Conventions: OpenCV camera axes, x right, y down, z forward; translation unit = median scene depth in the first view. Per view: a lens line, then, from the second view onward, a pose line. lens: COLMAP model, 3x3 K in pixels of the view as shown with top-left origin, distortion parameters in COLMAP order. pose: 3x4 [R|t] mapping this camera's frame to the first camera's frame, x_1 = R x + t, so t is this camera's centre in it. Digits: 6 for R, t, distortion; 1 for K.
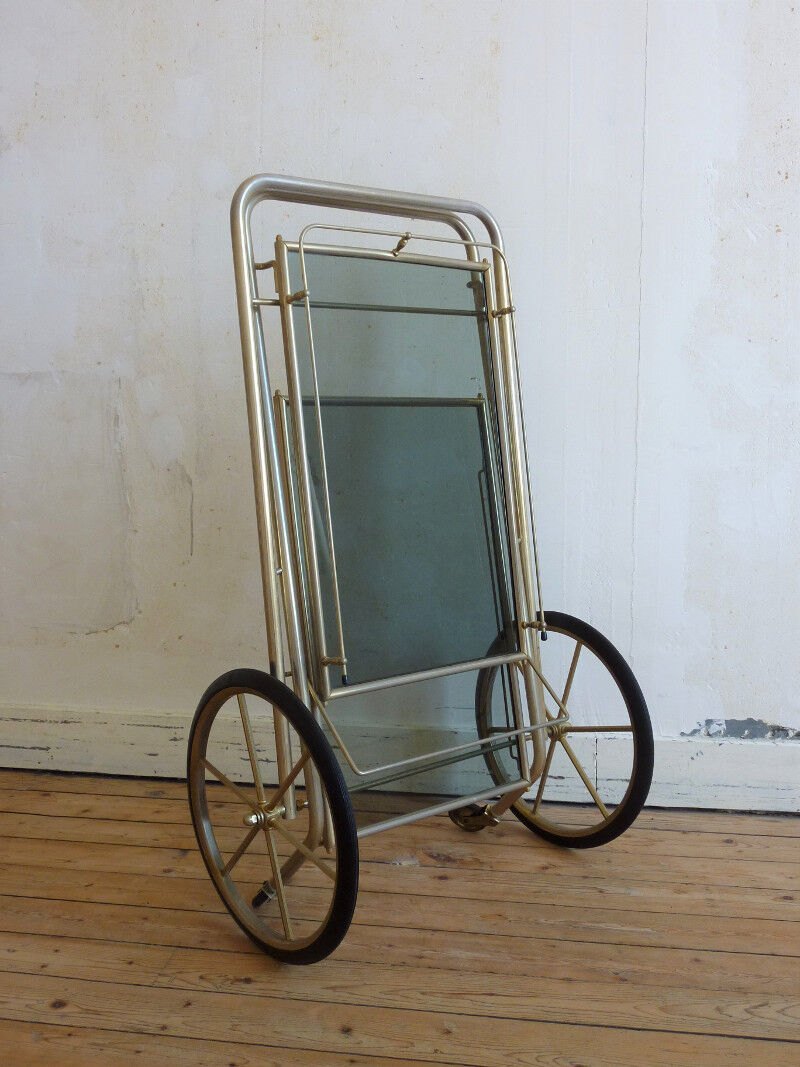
lens RADIAL K [[1118.5, 0, 403.8], [0, 1118.5, 538.2], [0, 0, 1]] dist [-0.025971, 0.000000]
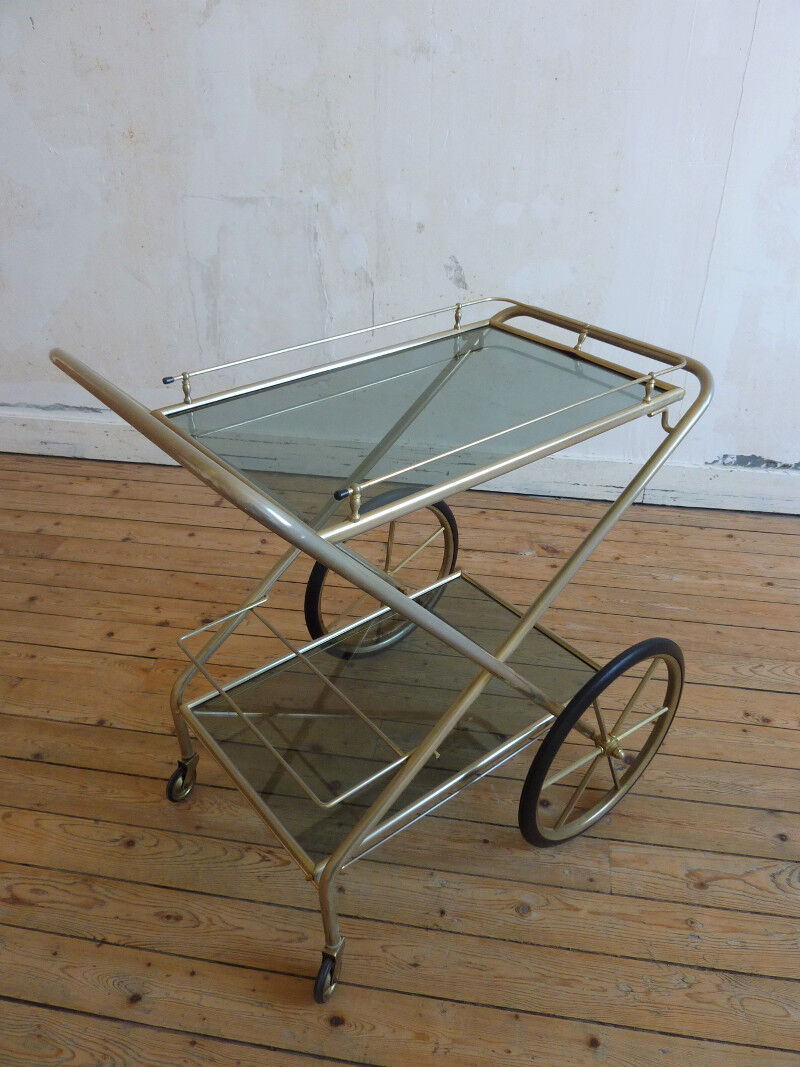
lens RADIAL K [[810.1, 0, 401.0], [0, 810.1, 537.9], [0, 0, 1]] dist [-0.038374, 0.005288]
pose [[0.999965, 0.000021, -0.008312, -0.176118], [0.003607, 0.899829, 0.436228, -0.240383], [0.007488, -0.436243, 0.899798, -0.029905]]
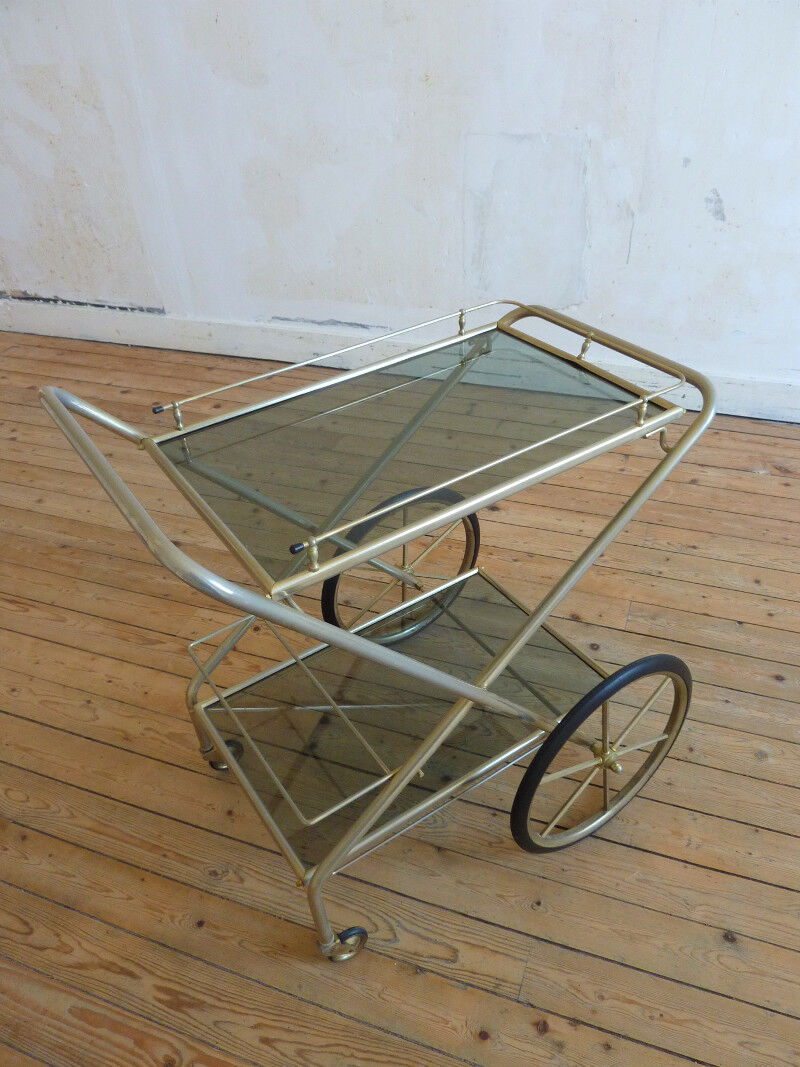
lens RADIAL K [[810.1, 0, 400.9], [0, 810.1, 536.0], [0, 0, 1]] dist [-0.038374, 0.005288]
pose [[0.977135, 0.076144, -0.198515, -0.296519], [0.034135, 0.865381, 0.499951, -0.268957], [0.209860, -0.495296, 0.842995, -0.212707]]
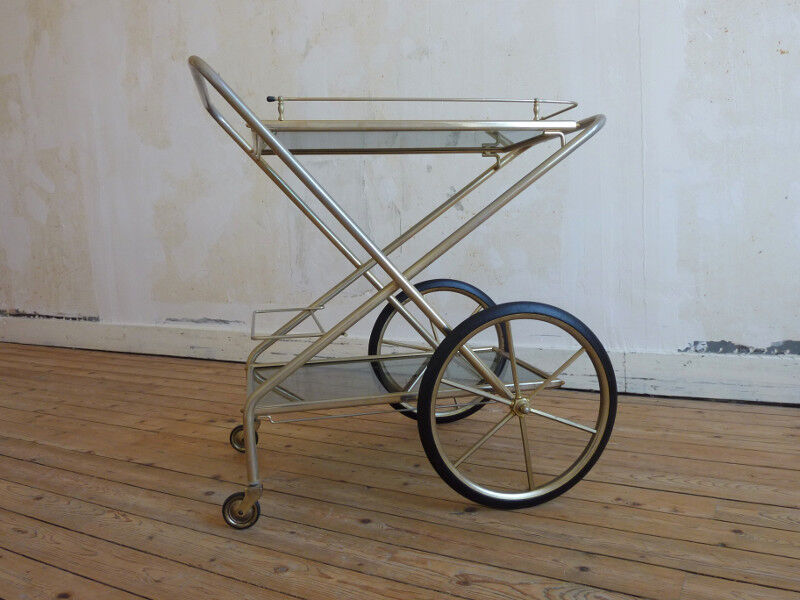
lens RADIAL K [[686.9, 0, 398.8], [0, 686.9, 294.9], [0, 0, 1]] dist [-0.025456, -0.009755]
pose [[0.934884, -0.007571, -0.354872, 0.254947], [-0.002148, 0.999634, -0.026985, 0.140777], [0.354947, 0.025990, 0.934525, -0.080499]]
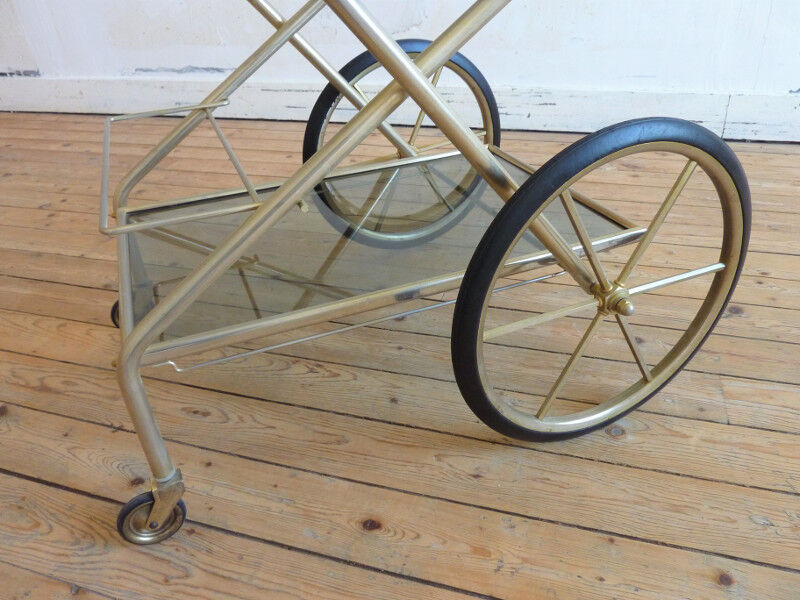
lens RADIAL K [[607.4, 0, 399.7], [0, 607.4, 295.2], [0, 0, 1]] dist [-0.038374, 0.005288]
pose [[0.988263, 0.034092, -0.148910, -0.164618], [0.027887, 0.918138, 0.395279, 0.109591], [0.150196, -0.394792, 0.906411, 0.096127]]
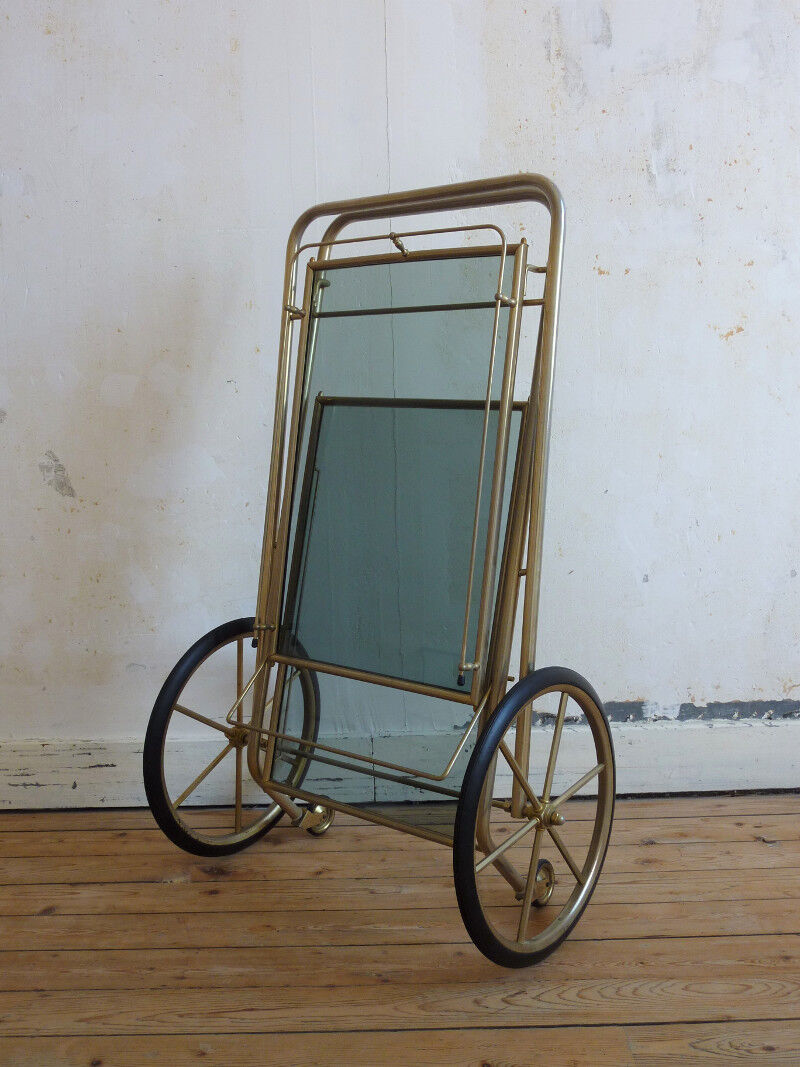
lens RADIAL K [[1118.5, 0, 403.8], [0, 1118.5, 538.5], [0, 0, 1]] dist [-0.025971, 0.000000]
pose [[0.987658, -0.046150, 0.149670, 0.067820], [0.045613, 0.998935, 0.007020, -0.005292], [-0.149835, -0.000107, 0.988711, 0.006918]]
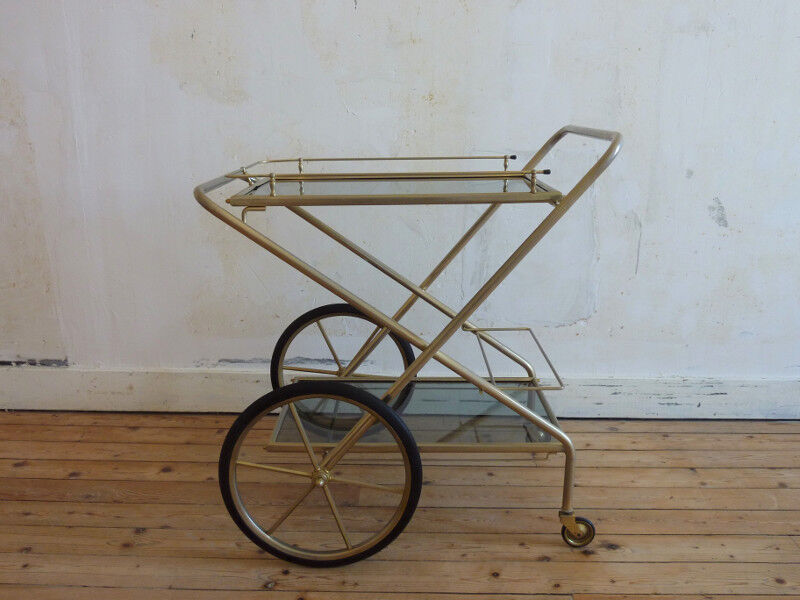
lens RADIAL K [[720.4, 0, 405.3], [0, 720.4, 295.3], [0, 0, 1]] dist [-0.026010, 0.005559]
pose [[0.990432, -0.028997, 0.134919, -0.759849], [0.015476, 0.994847, 0.100204, -0.069039], [-0.137129, -0.097157, 0.985777, 0.101583]]
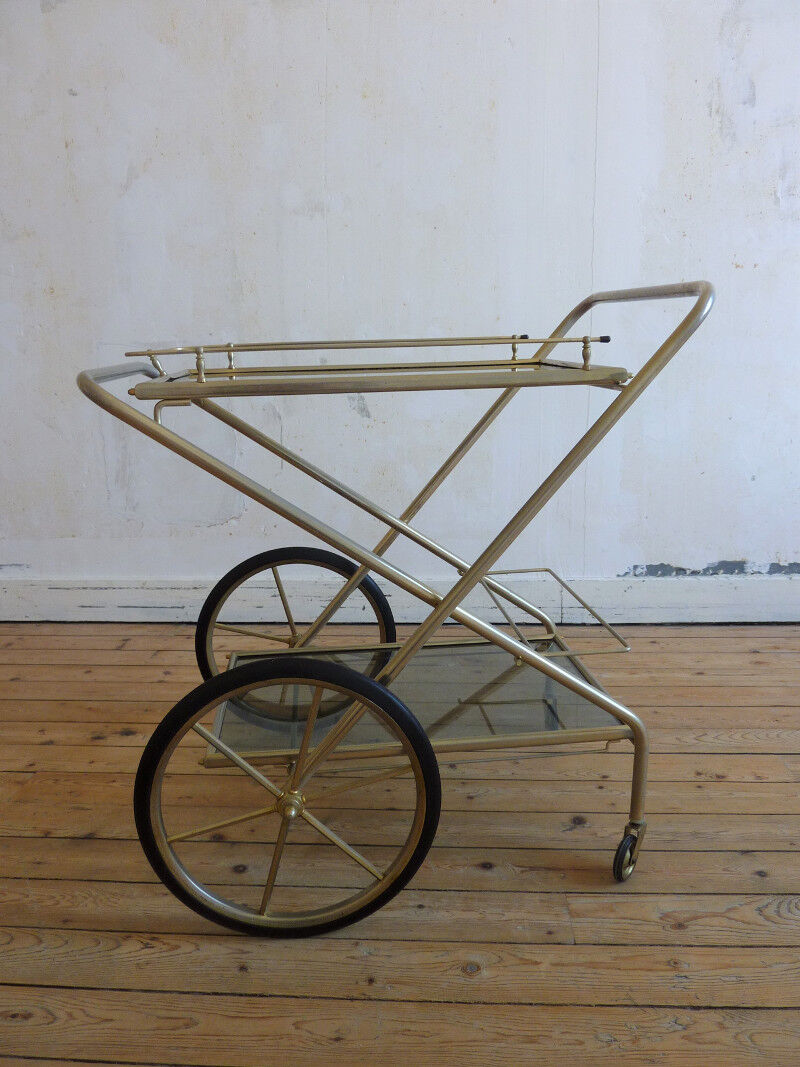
lens RADIAL K [[810.1, 0, 401.6], [0, 810.1, 538.1], [0, 0, 1]] dist [-0.038374, 0.005288]
pose [[0.995085, -0.041719, 0.089807, -0.161459], [0.032666, 0.994449, 0.100017, 0.005845], [-0.093481, -0.096592, 0.990924, -0.066083]]
